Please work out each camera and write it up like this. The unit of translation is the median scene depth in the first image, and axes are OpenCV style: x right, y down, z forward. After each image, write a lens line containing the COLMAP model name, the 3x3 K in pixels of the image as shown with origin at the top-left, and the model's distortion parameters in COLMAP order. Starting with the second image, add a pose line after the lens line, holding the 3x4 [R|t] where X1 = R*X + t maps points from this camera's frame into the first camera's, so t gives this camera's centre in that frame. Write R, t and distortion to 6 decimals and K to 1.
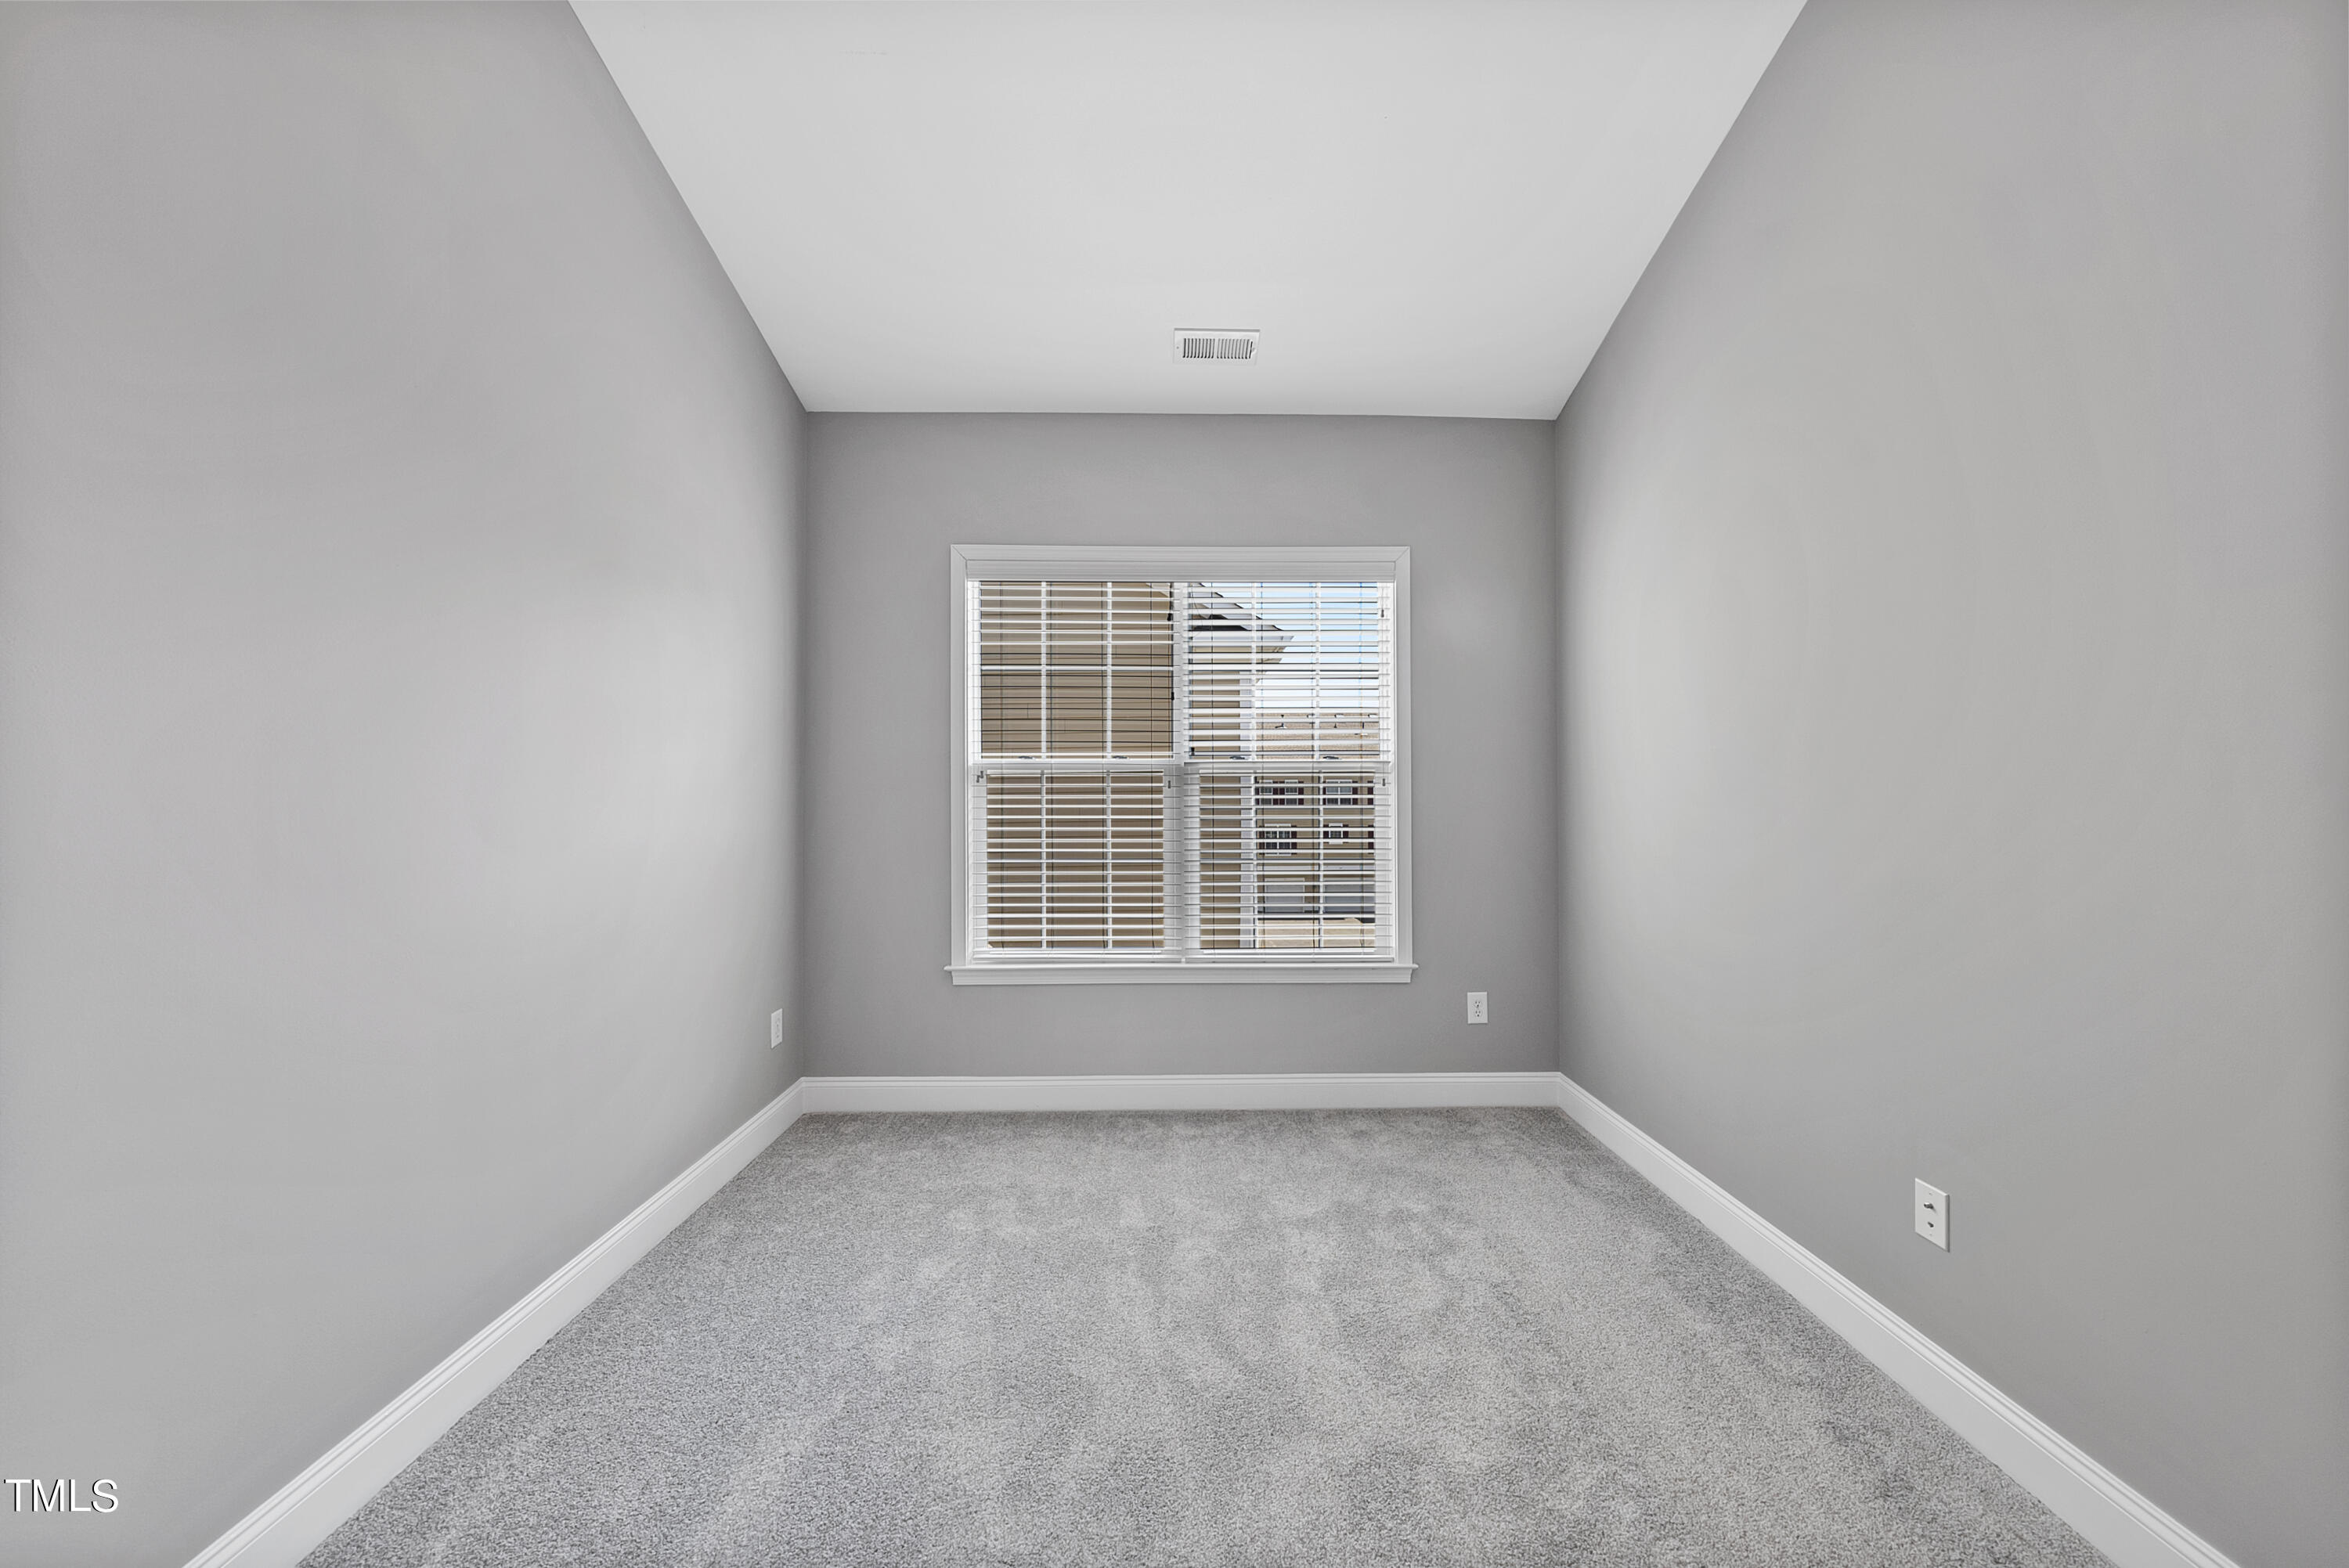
lens RADIAL K [[802.2, 0, 1176.3], [0, 802.2, 781.8], [0, 0, 1]] dist [-0.001965, 0.000112]
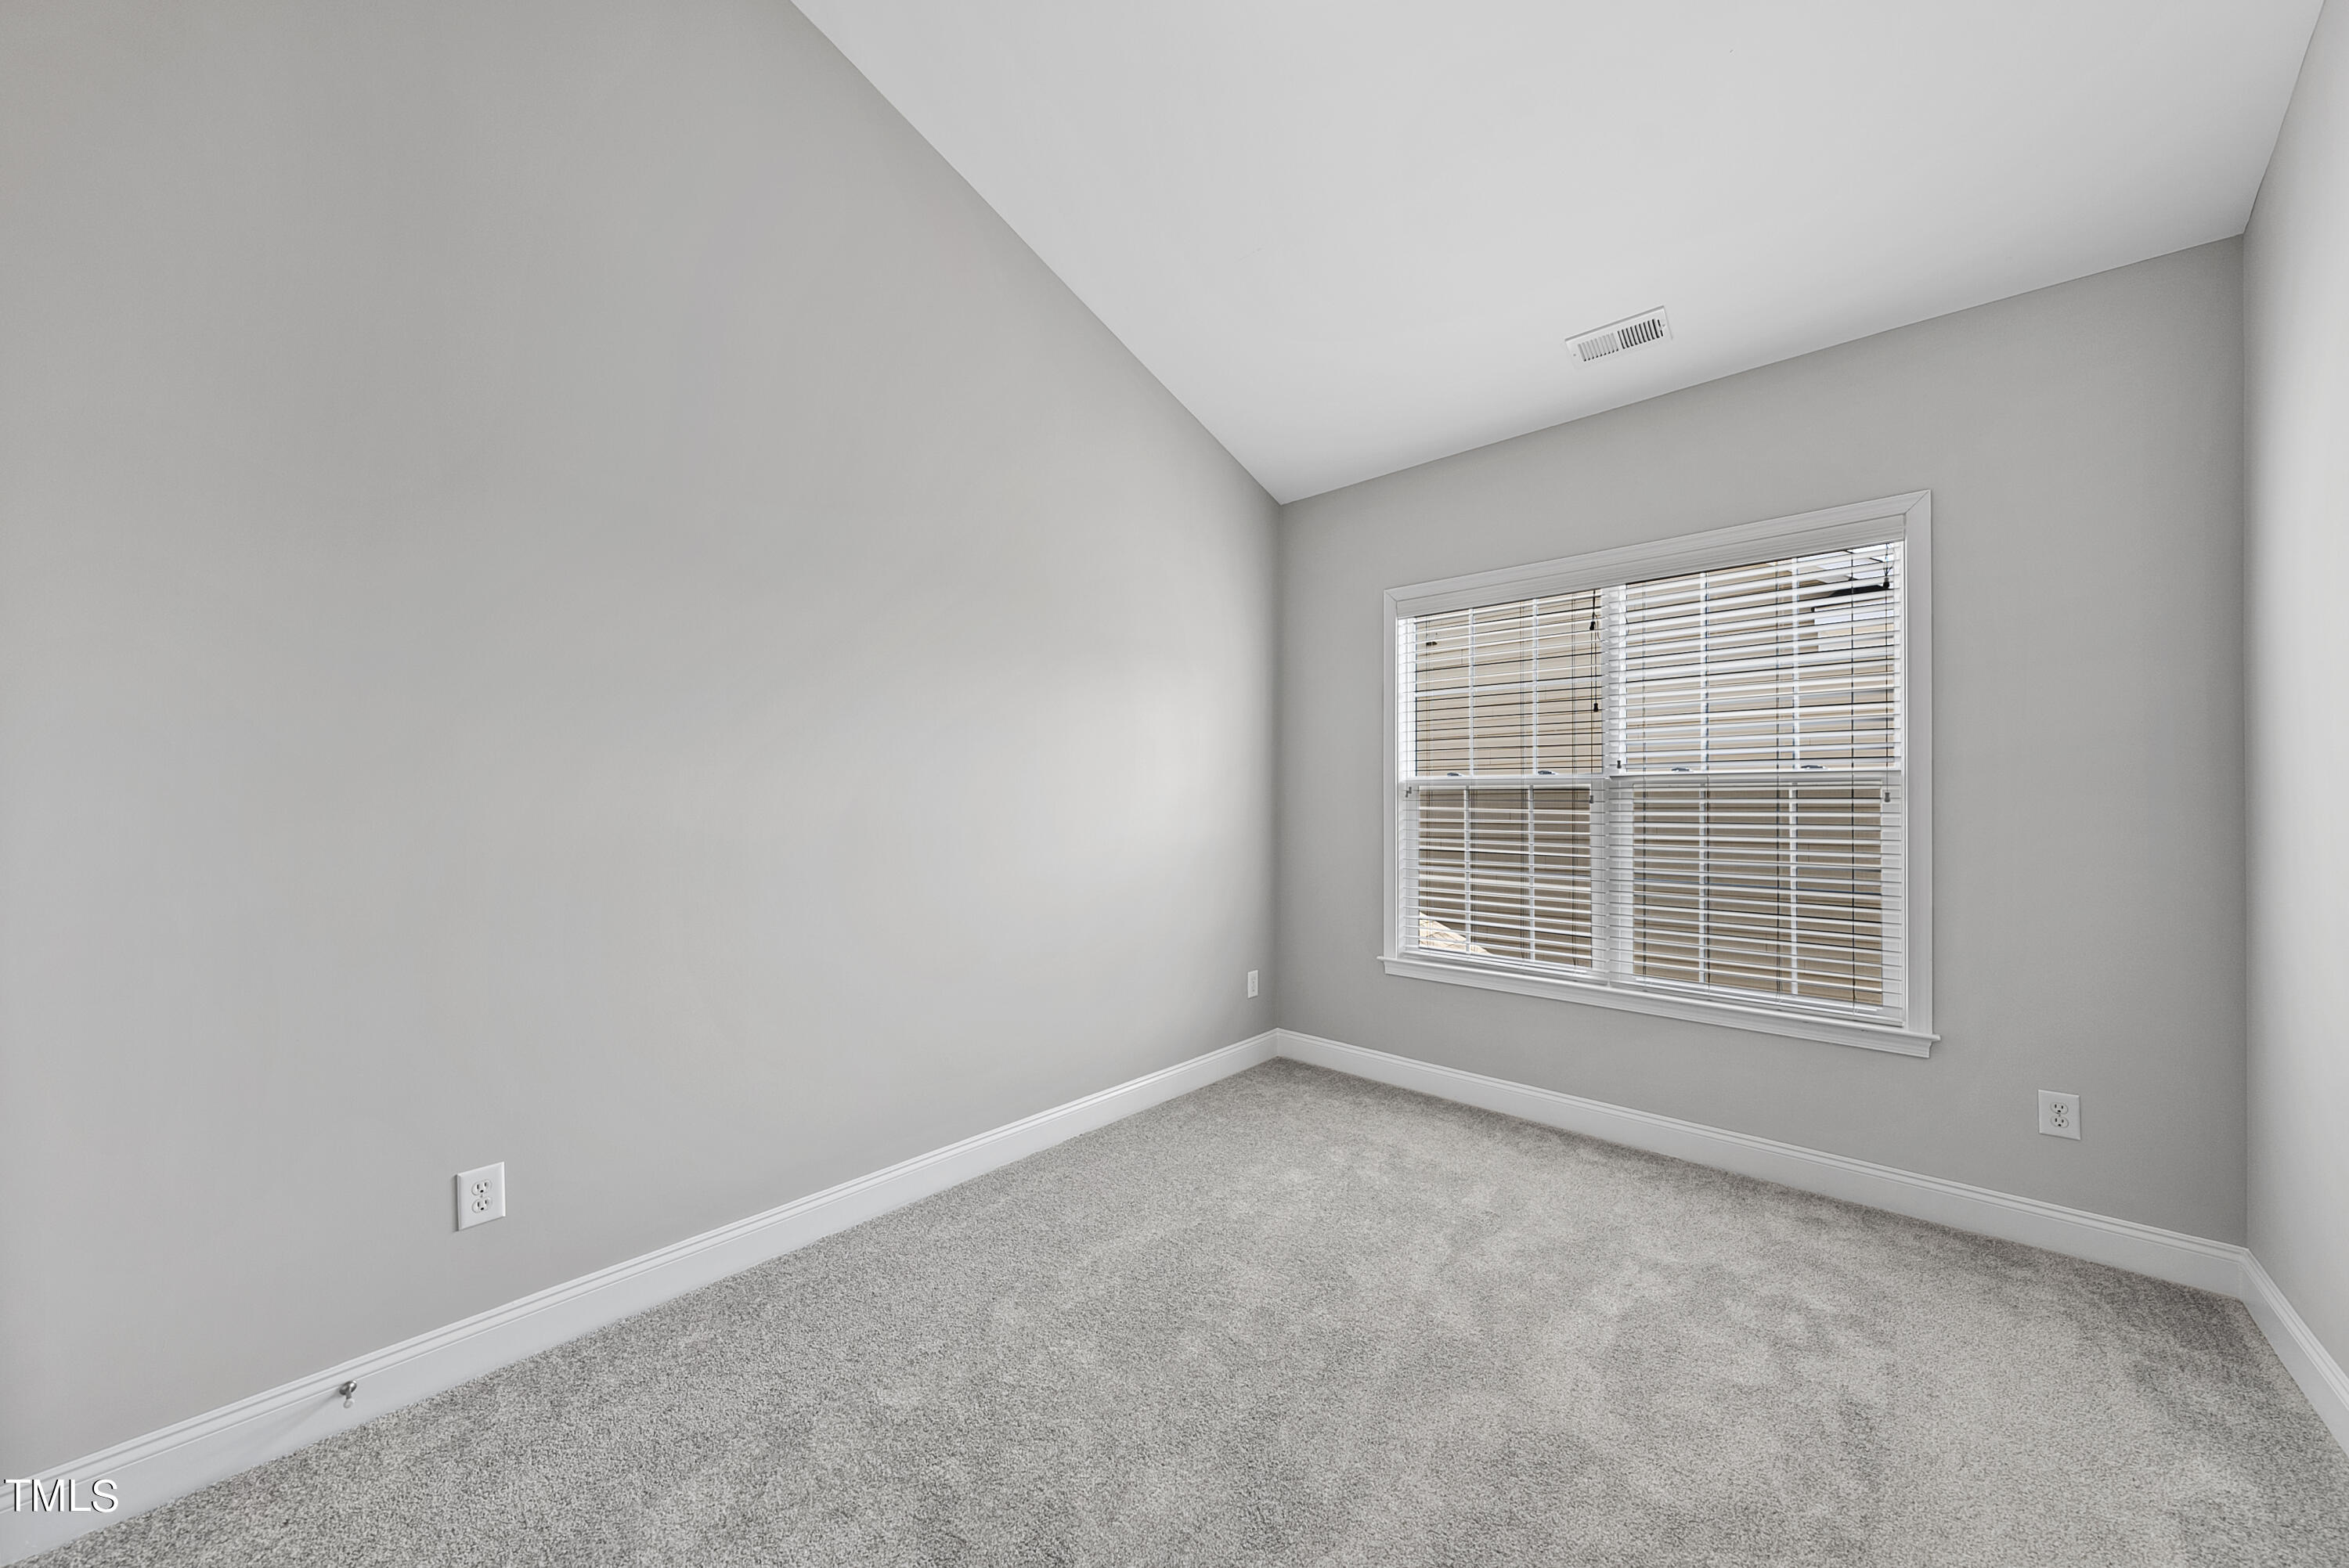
lens RADIAL K [[802.2, 0, 1176.2], [0, 802.2, 797.7], [0, 0, 1]] dist [-0.001965, 0.000112]
pose [[0.738617, 0.000722, -0.674125, 0.312337], [-0.000347, 1.000000, 0.000691, 0.001222], [0.674125, -0.000277, 0.738617, -0.058407]]
